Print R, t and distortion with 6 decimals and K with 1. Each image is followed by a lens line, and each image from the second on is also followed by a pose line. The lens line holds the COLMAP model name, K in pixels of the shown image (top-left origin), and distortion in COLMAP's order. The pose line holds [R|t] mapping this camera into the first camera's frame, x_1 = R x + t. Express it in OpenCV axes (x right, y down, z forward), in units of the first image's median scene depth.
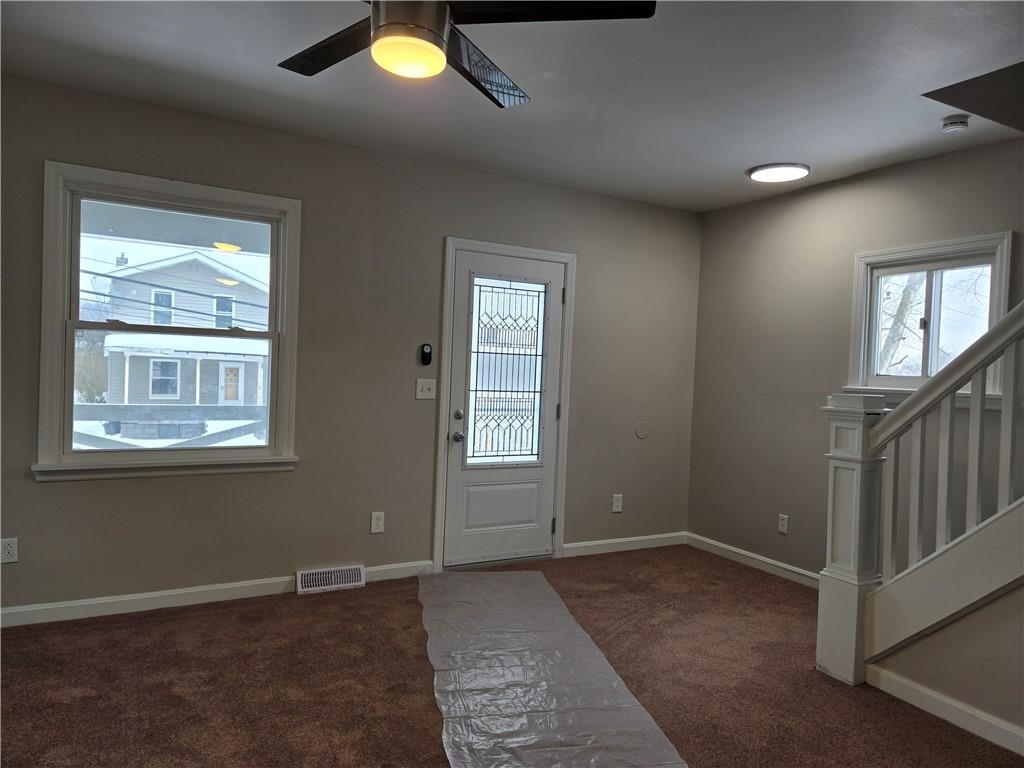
lens RADIAL K [[680.9, 0, 516.1], [0, 680.9, 377.2], [0, 0, 1]] dist [0.074596, -0.062861]
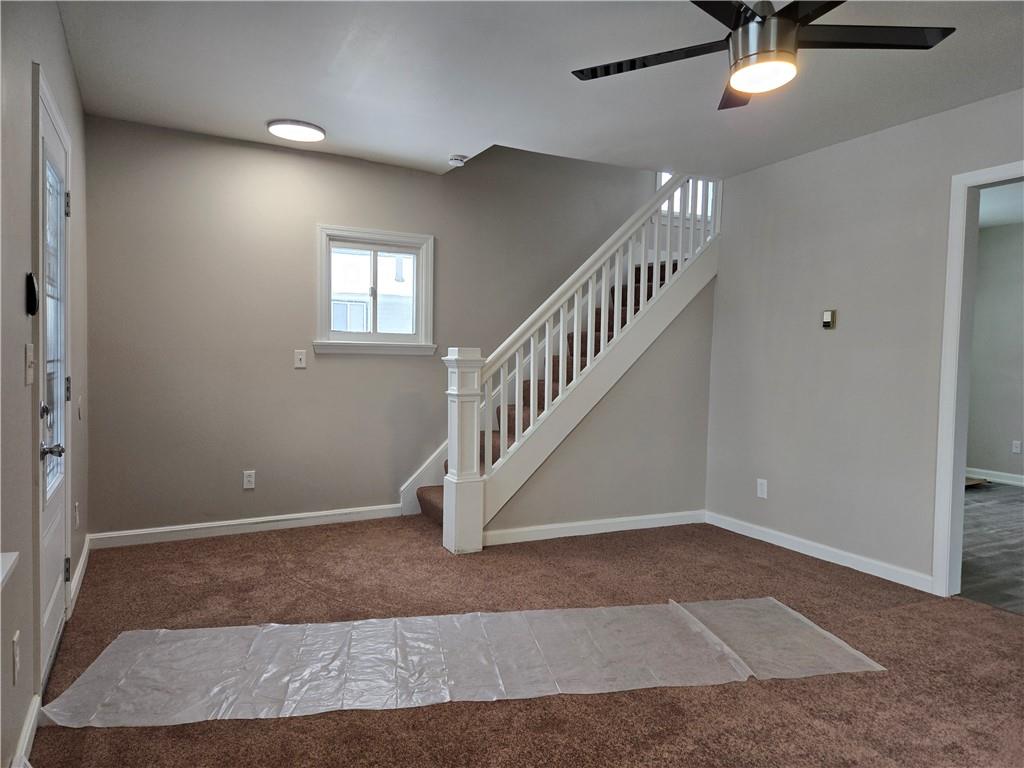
lens RADIAL K [[680.9, 0, 516.1], [0, 680.9, 377.2], [0, 0, 1]] dist [0.074596, -0.062861]
pose [[0.008580, -0.065872, 0.997791, -0.670736], [-0.007447, 0.997796, 0.065937, -0.003761], [-0.999935, -0.007997, 0.008070, 0.692644]]
